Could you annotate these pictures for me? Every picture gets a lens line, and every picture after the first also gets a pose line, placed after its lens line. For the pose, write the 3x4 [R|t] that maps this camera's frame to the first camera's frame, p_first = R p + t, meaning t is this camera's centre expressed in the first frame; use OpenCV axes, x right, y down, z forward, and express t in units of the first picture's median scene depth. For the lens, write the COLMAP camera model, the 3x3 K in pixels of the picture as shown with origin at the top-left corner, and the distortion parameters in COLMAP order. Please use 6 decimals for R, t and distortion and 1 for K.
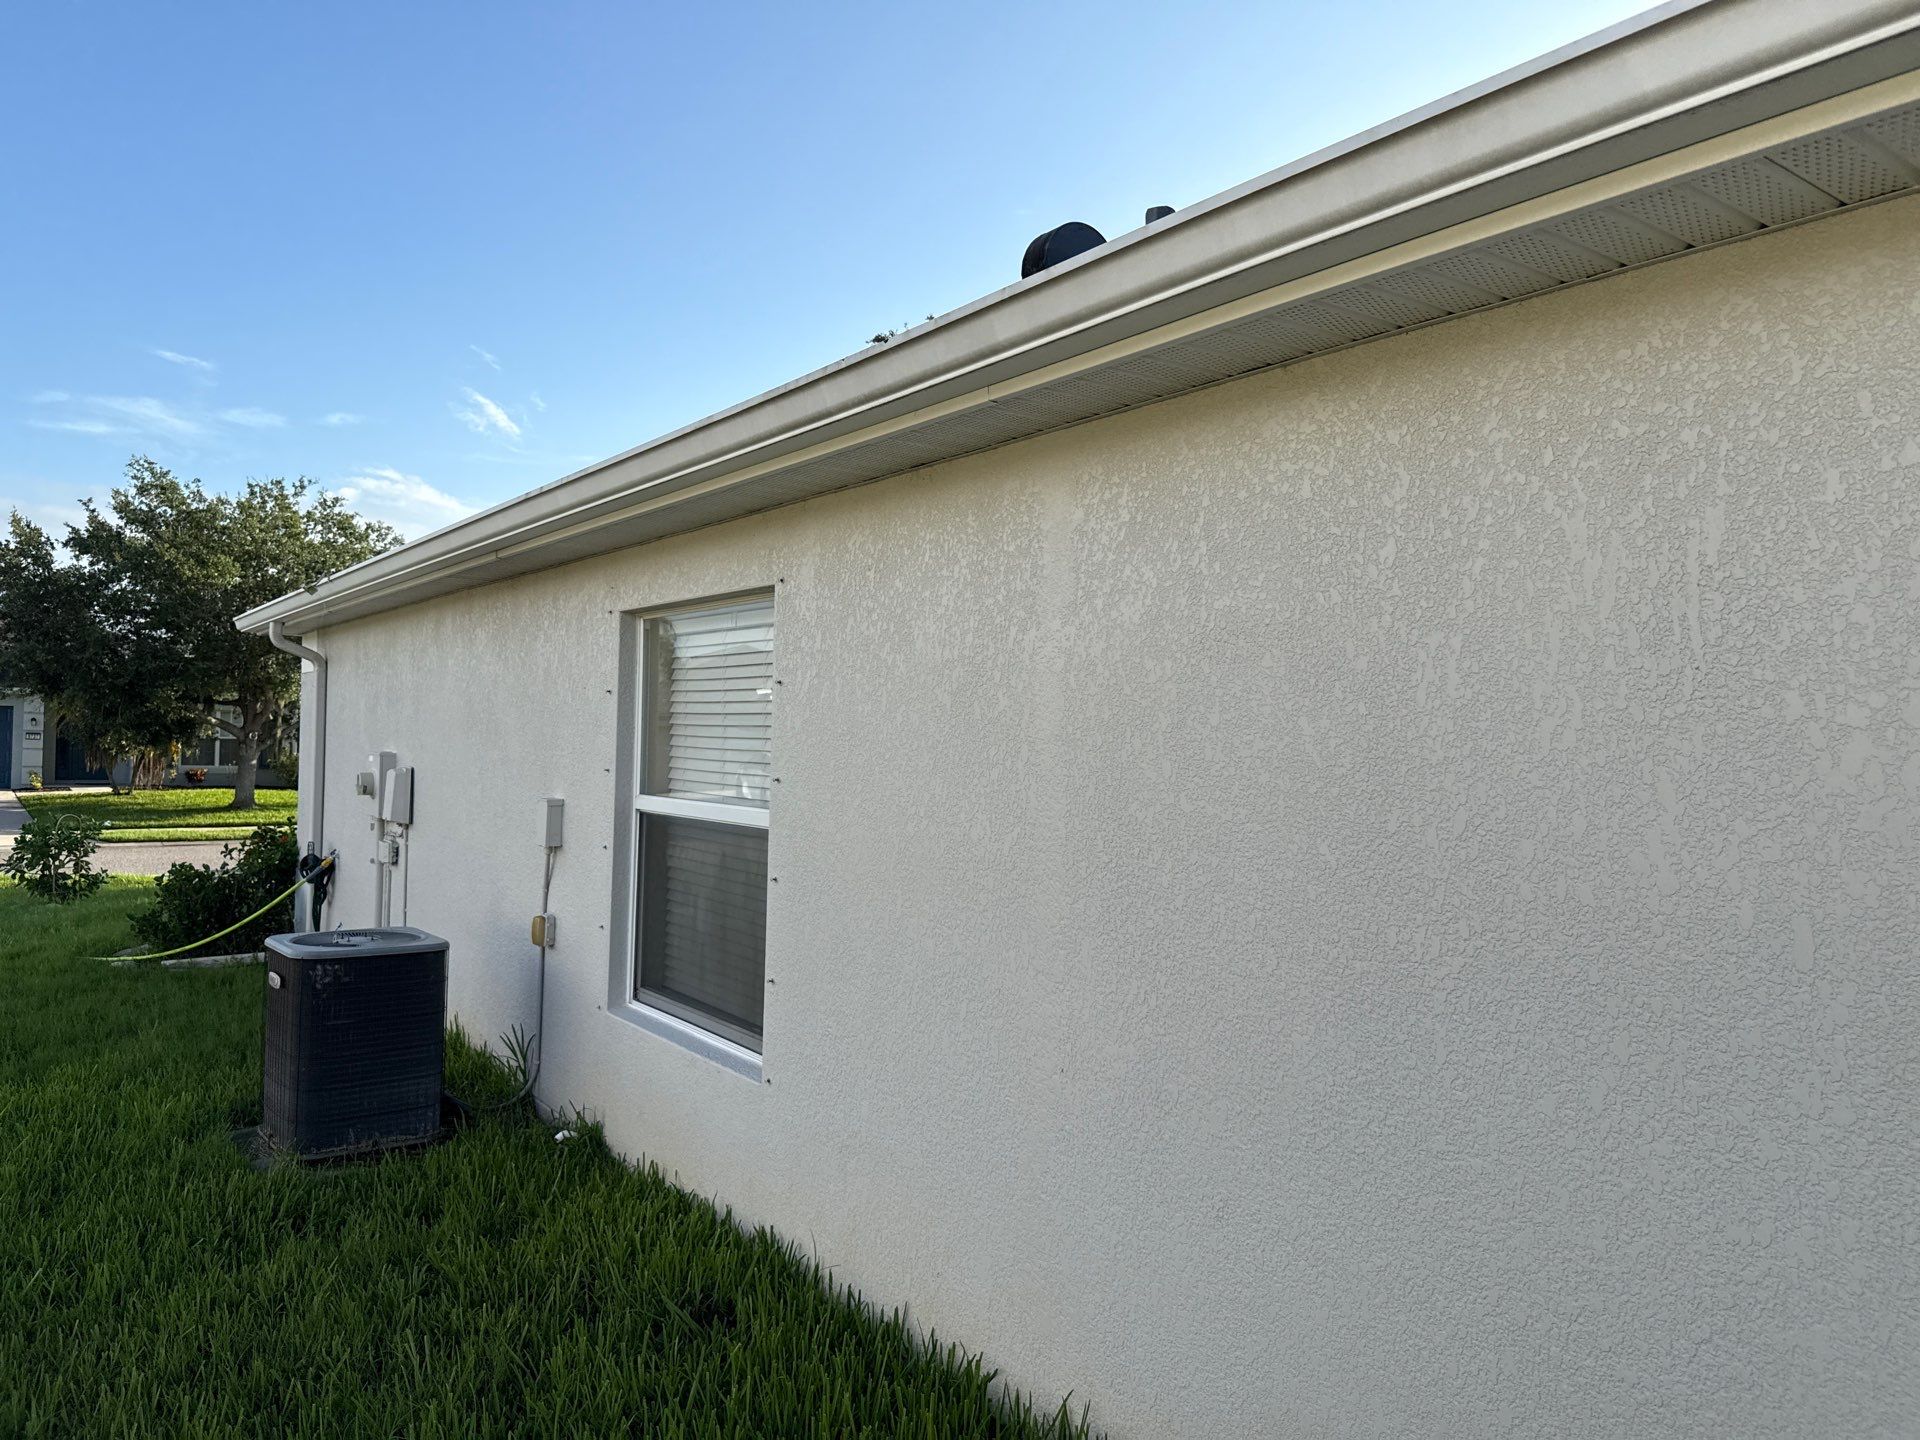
lens RADIAL K [[1342.9, 0, 960.0], [0, 1342.9, 722.0], [0, 0, 1]] dist [0.031956, -0.032068]
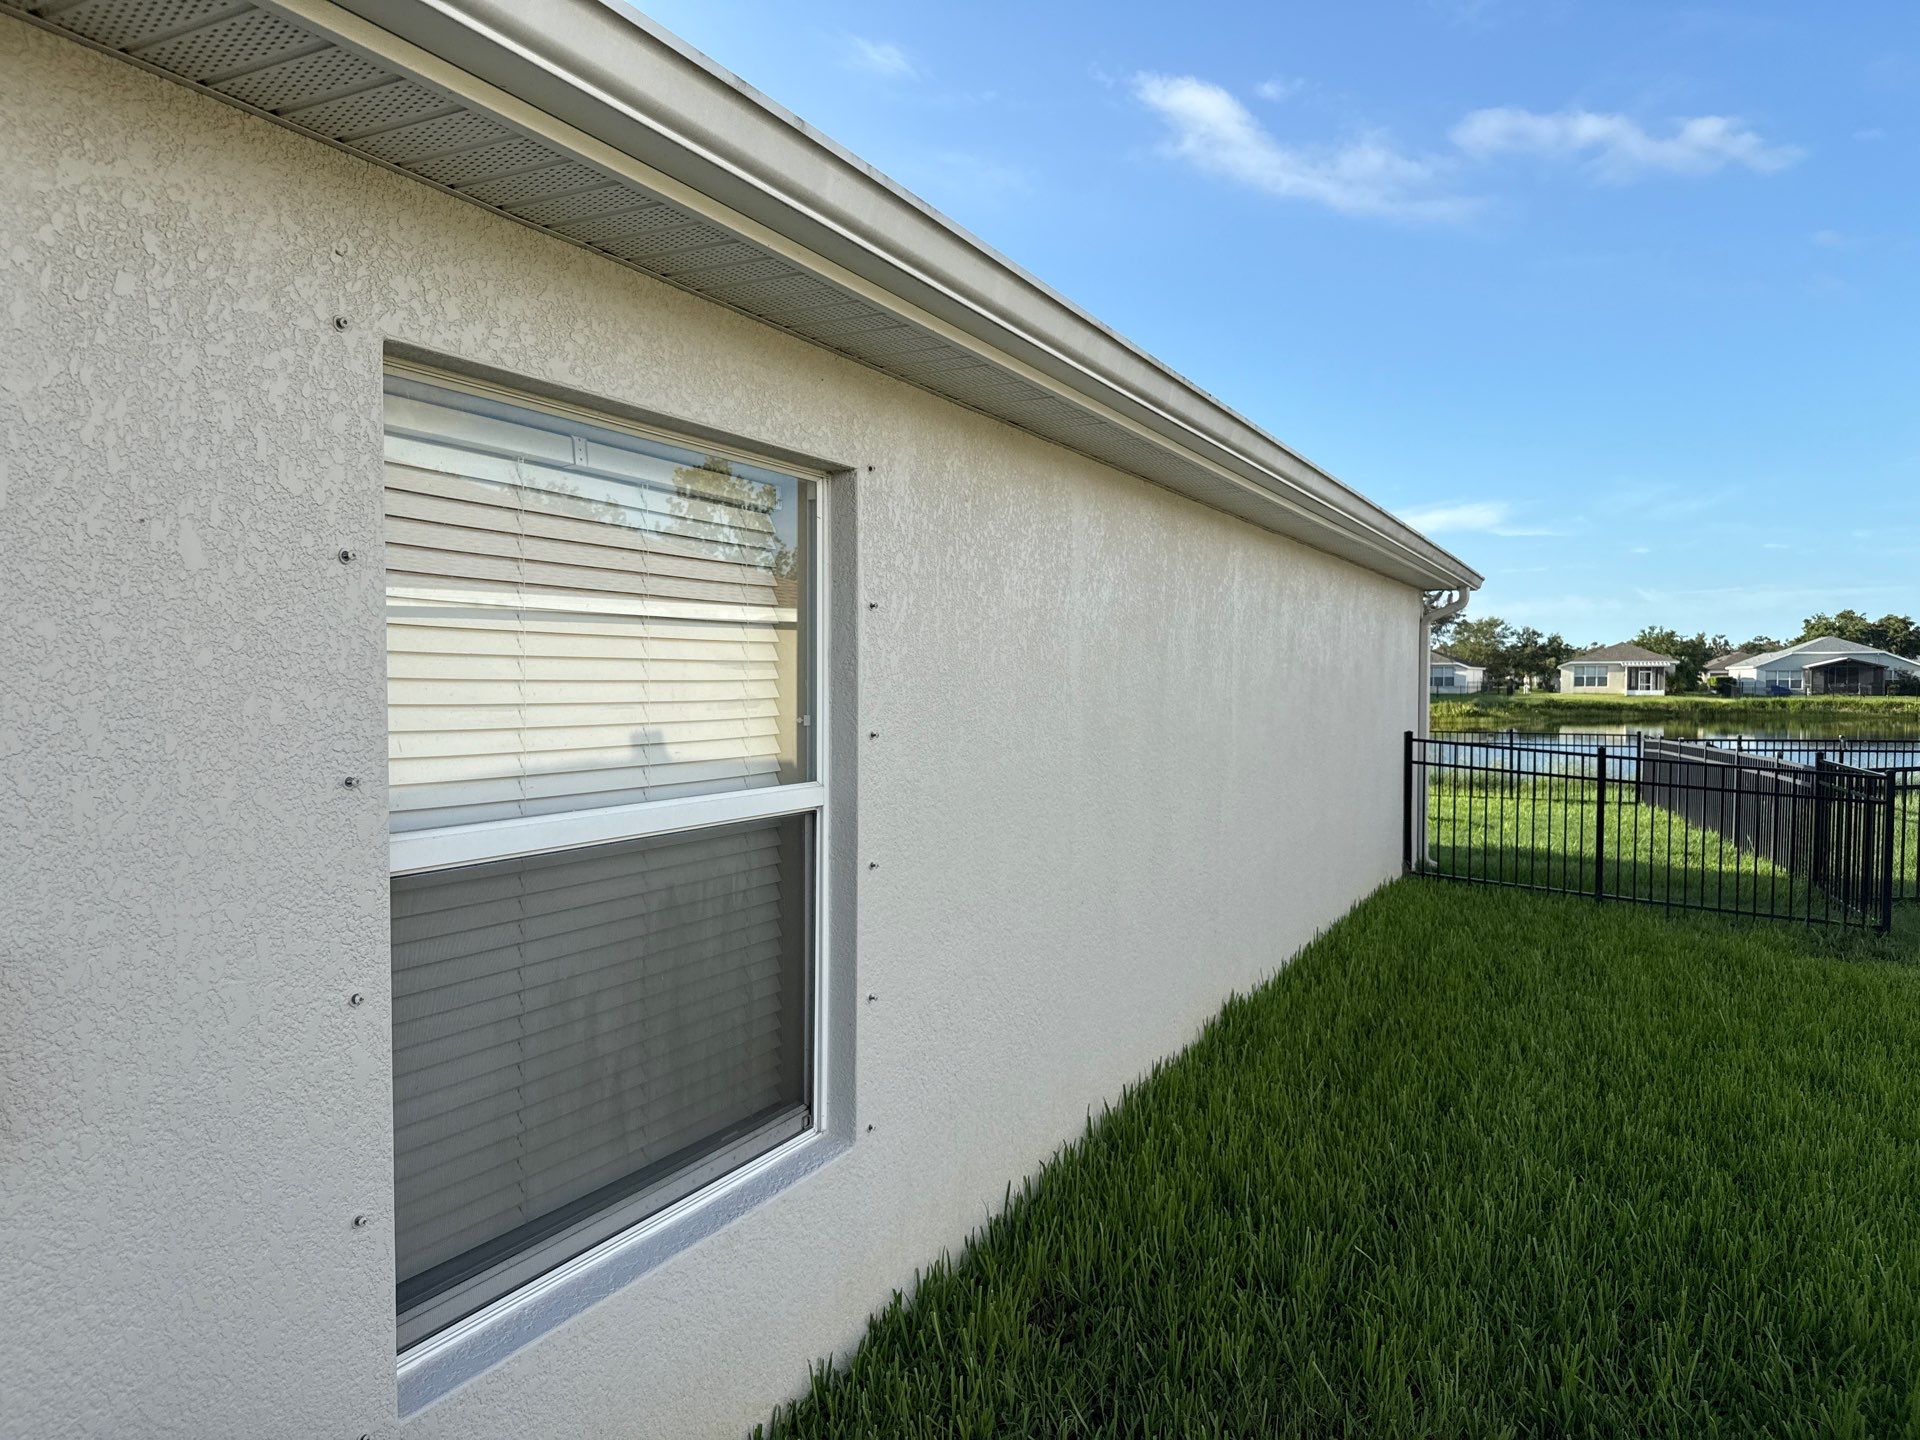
lens RADIAL K [[1342.9, 0, 956.5], [0, 1342.9, 717.9], [0, 0, 1]] dist [0.031956, -0.032068]
pose [[-0.461353, -0.047363, 0.885952, -0.862452], [-0.025427, 0.998870, 0.040159, 0.001939], [-0.886852, -0.003999, -0.462035, 1.363835]]
